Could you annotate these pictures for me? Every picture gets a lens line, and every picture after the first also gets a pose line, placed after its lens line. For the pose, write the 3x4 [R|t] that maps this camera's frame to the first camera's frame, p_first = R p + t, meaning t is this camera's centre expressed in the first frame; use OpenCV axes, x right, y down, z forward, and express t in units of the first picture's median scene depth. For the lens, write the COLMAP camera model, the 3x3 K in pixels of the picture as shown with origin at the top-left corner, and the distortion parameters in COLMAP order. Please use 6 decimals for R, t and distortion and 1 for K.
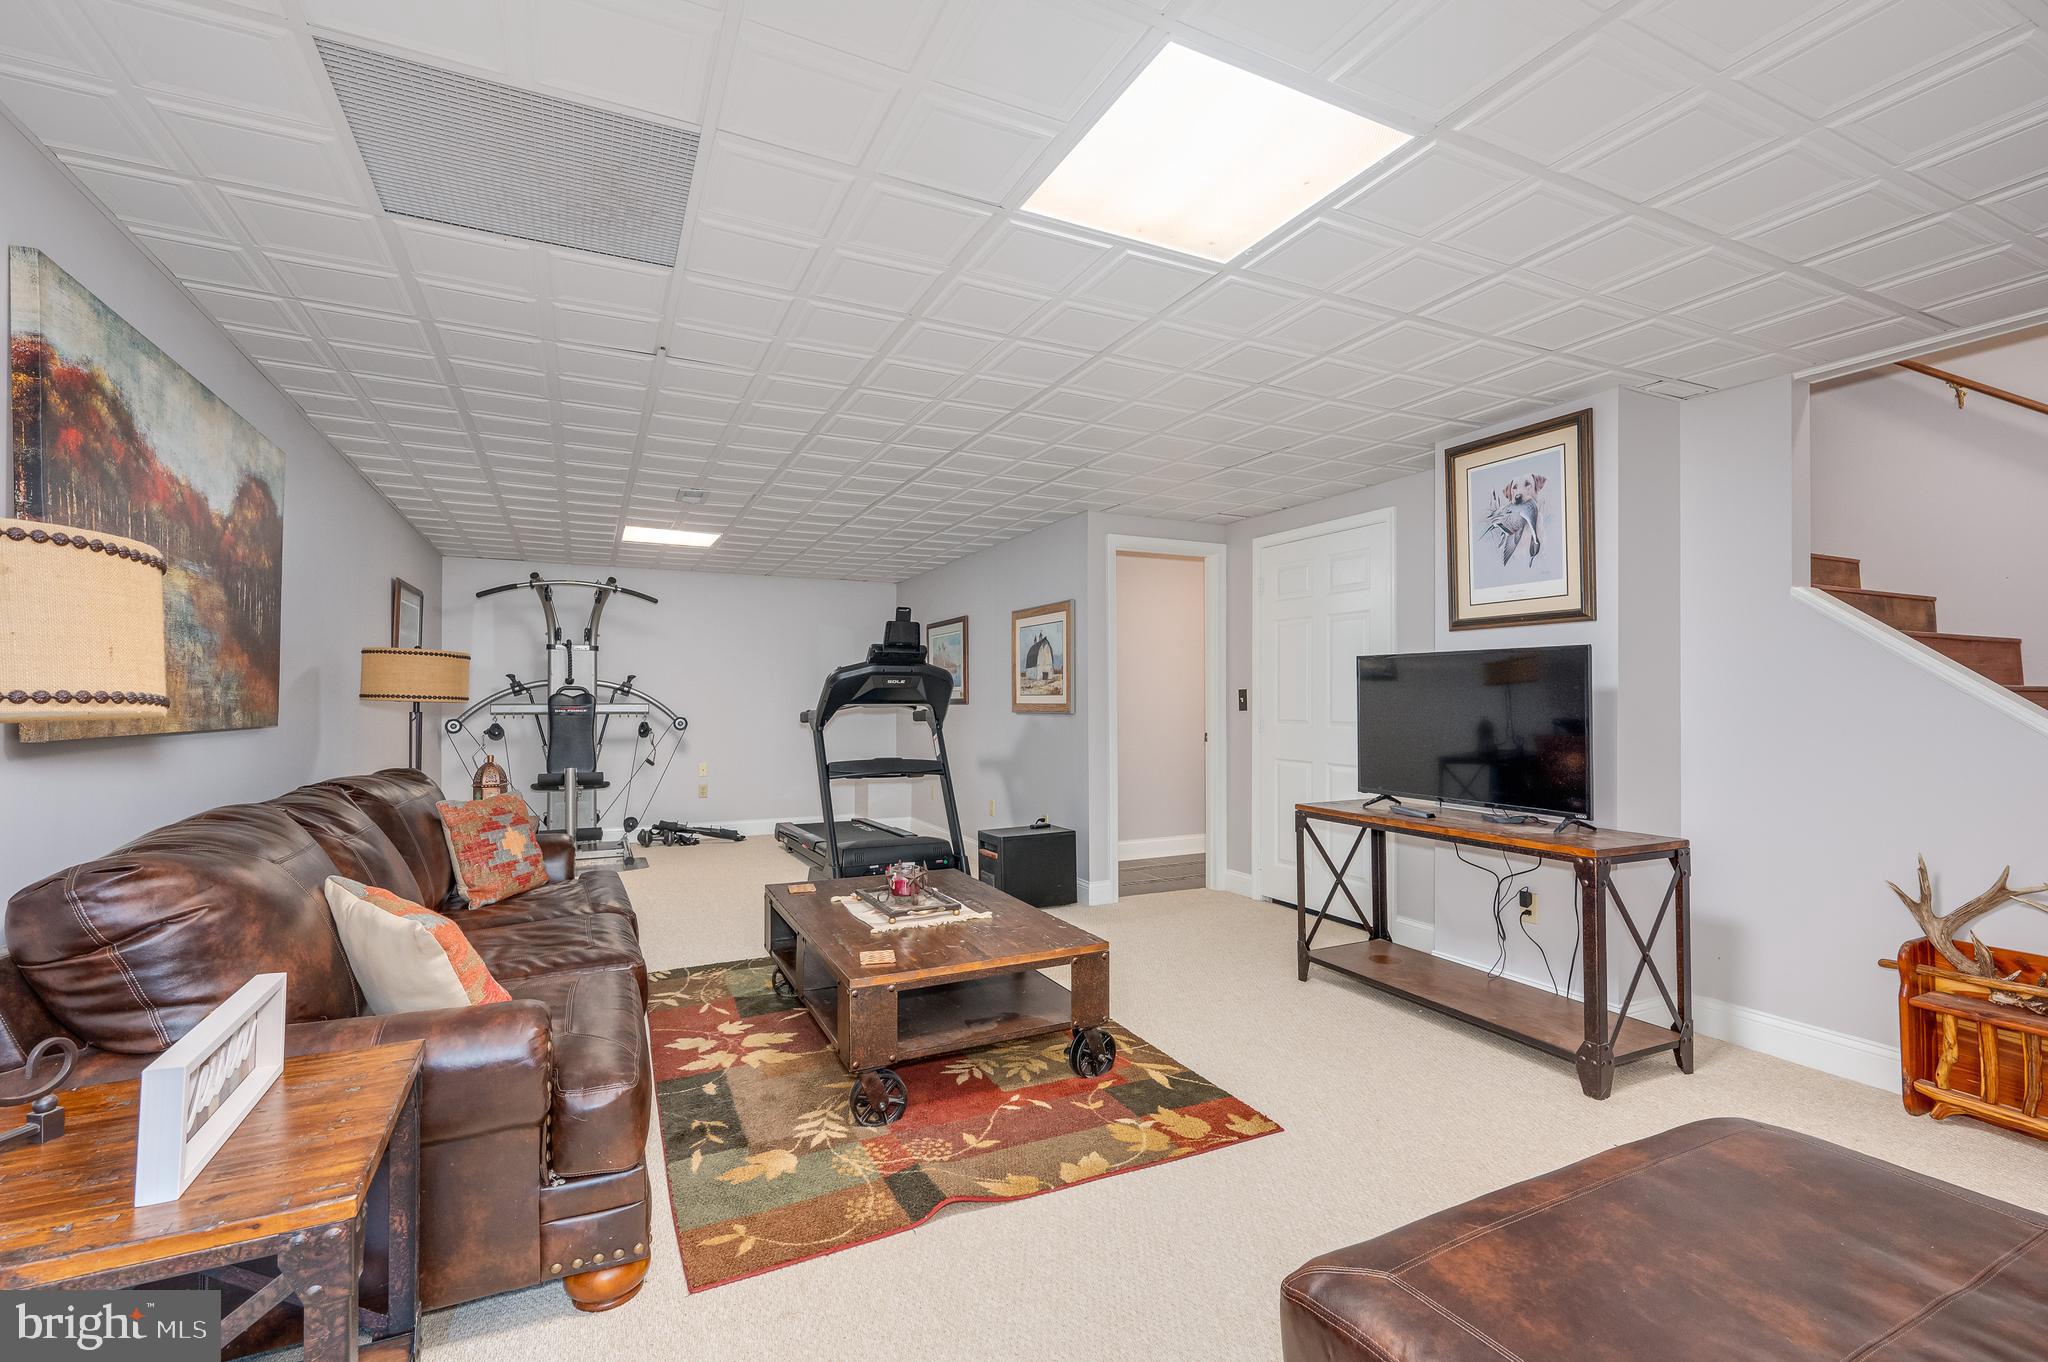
lens RADIAL K [[891.4, 0, 1029.1], [0, 891.4, 689.7], [0, 0, 1]] dist [0.000522, 0.000496]
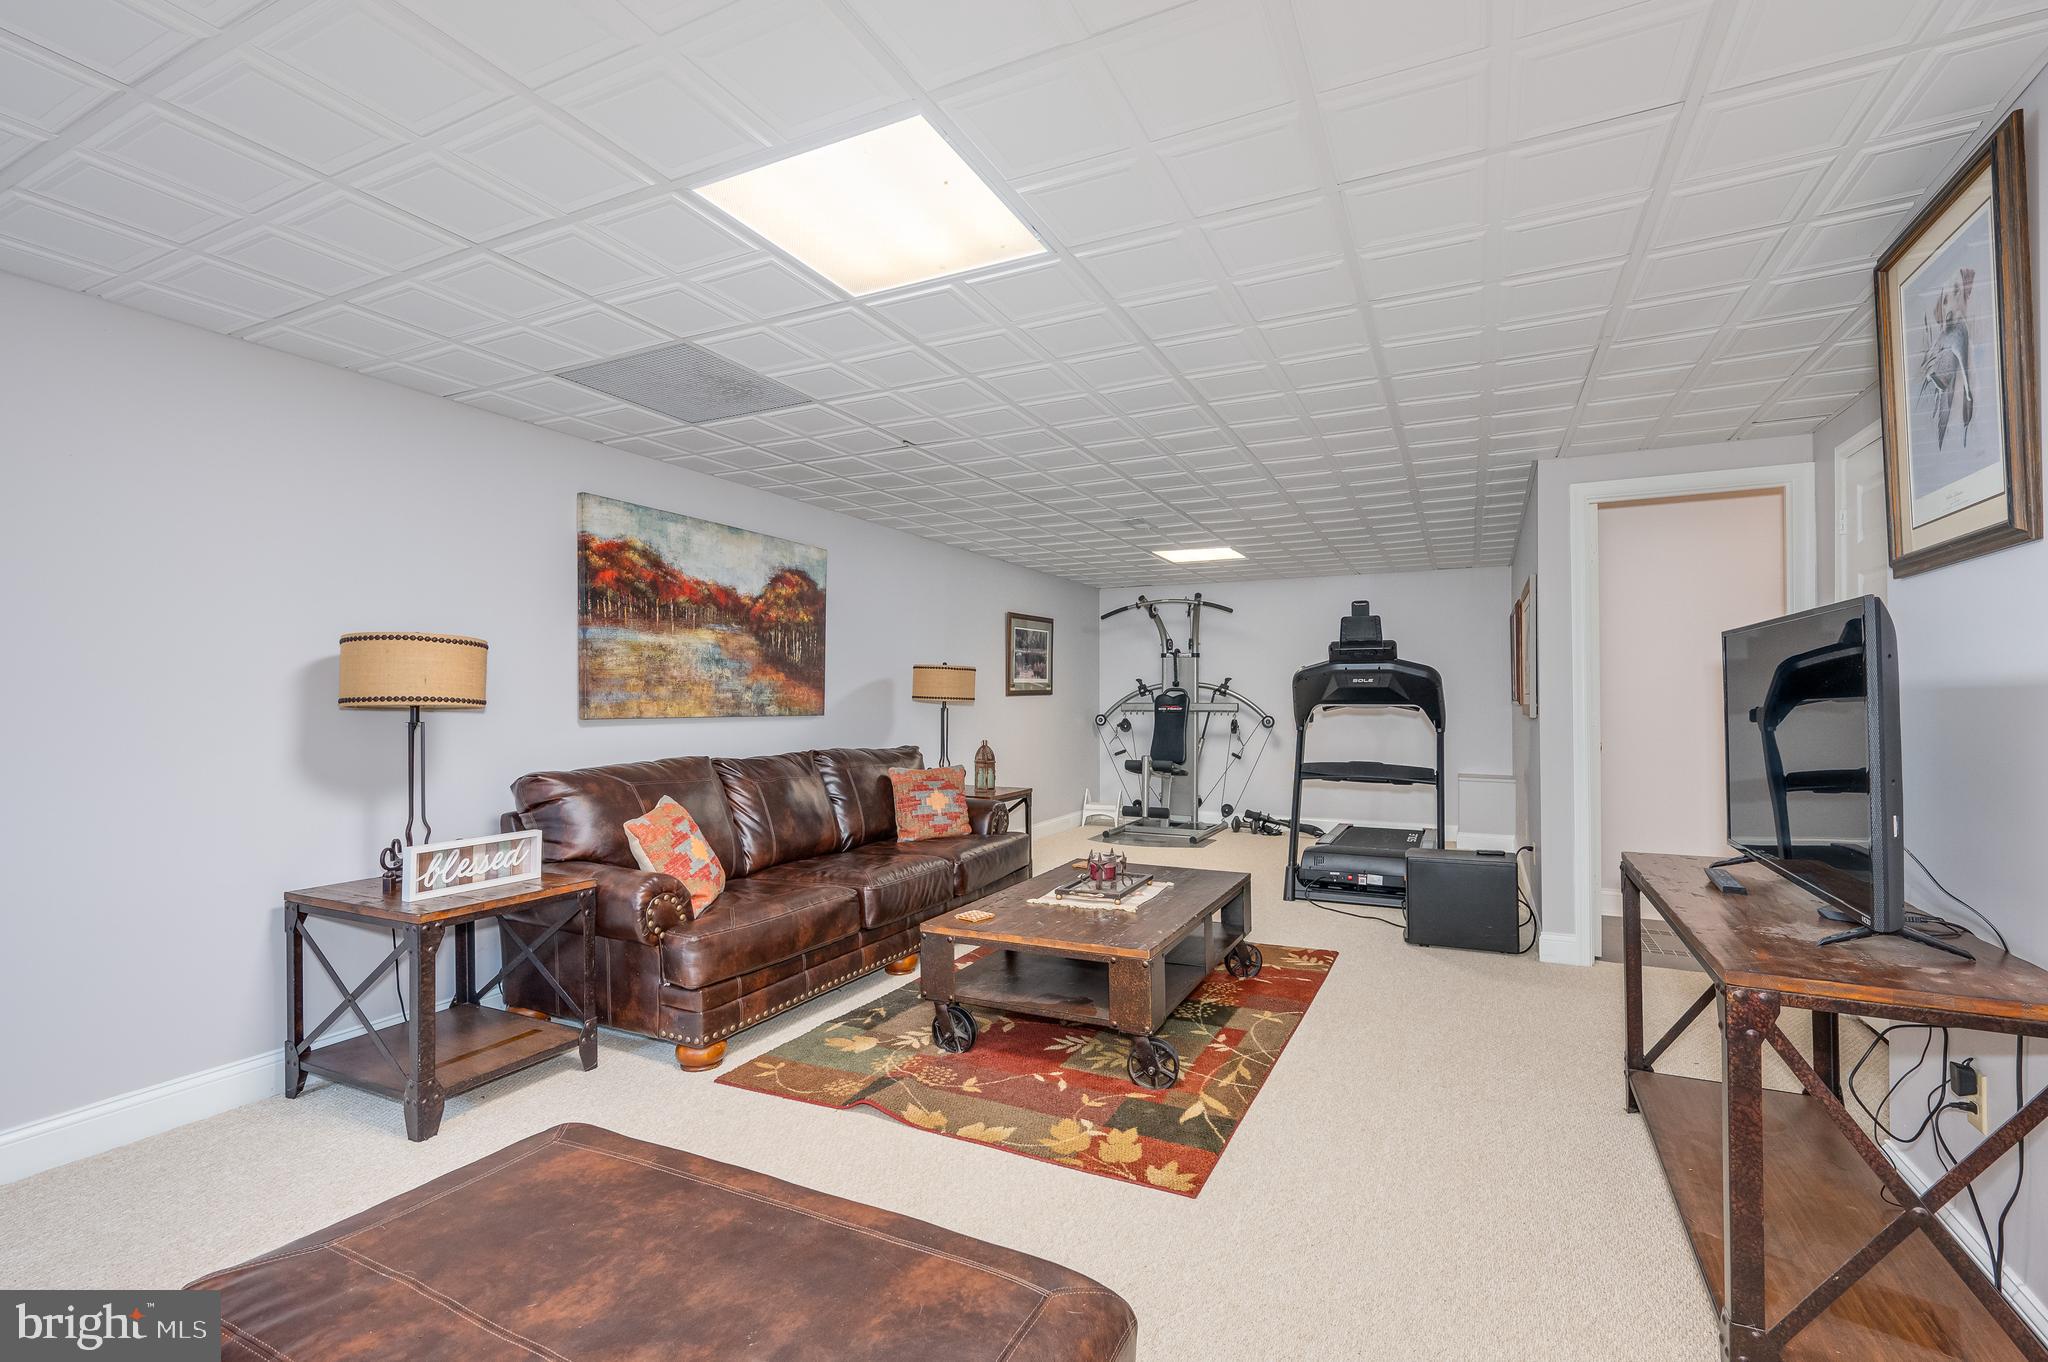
lens RADIAL K [[898.4, 0, 1046.3], [0, 898.4, 691.3], [0, 0, 1]] dist [0.001195, 0.000104]
pose [[0.626480, -0.006088, -0.779413, 0.734378], [0.007809, 0.999968, -0.001533, 0.001824], [0.779398, -0.005126, 0.626508, 0.286869]]
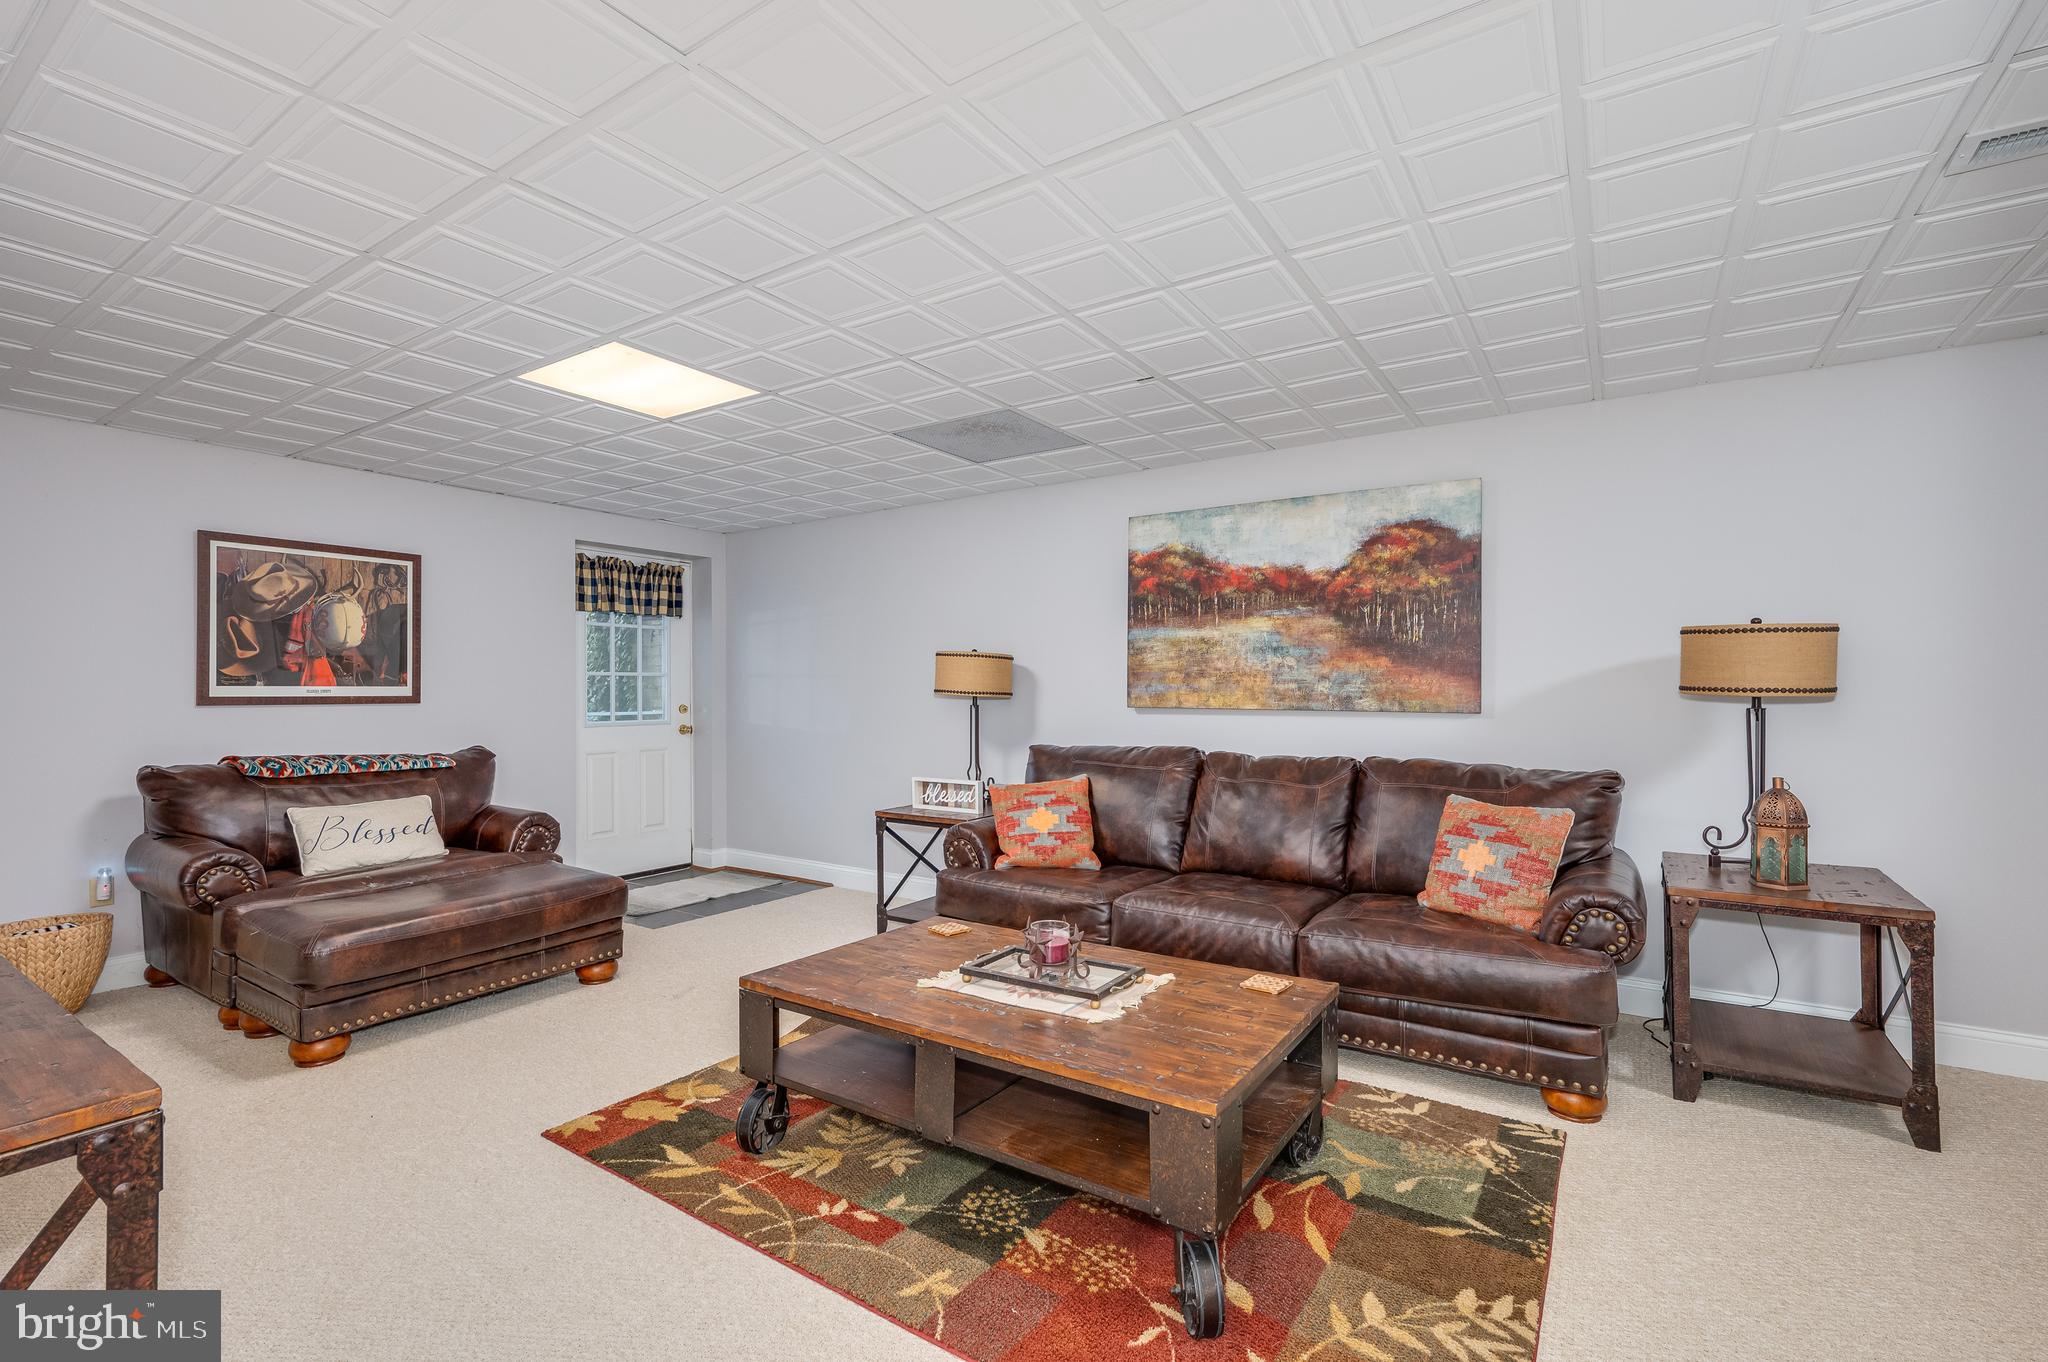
lens RADIAL K [[922.9, 0, 1034.5], [0, 922.9, 690.9], [0, 0, 1]] dist [-0.000952, -0.000288]
pose [[-0.861293, 0.002129, -0.508105, 0.277628], [0.006632, 0.999953, -0.007052, 0.016031], [0.508066, -0.009444, -0.861267, 1.795628]]
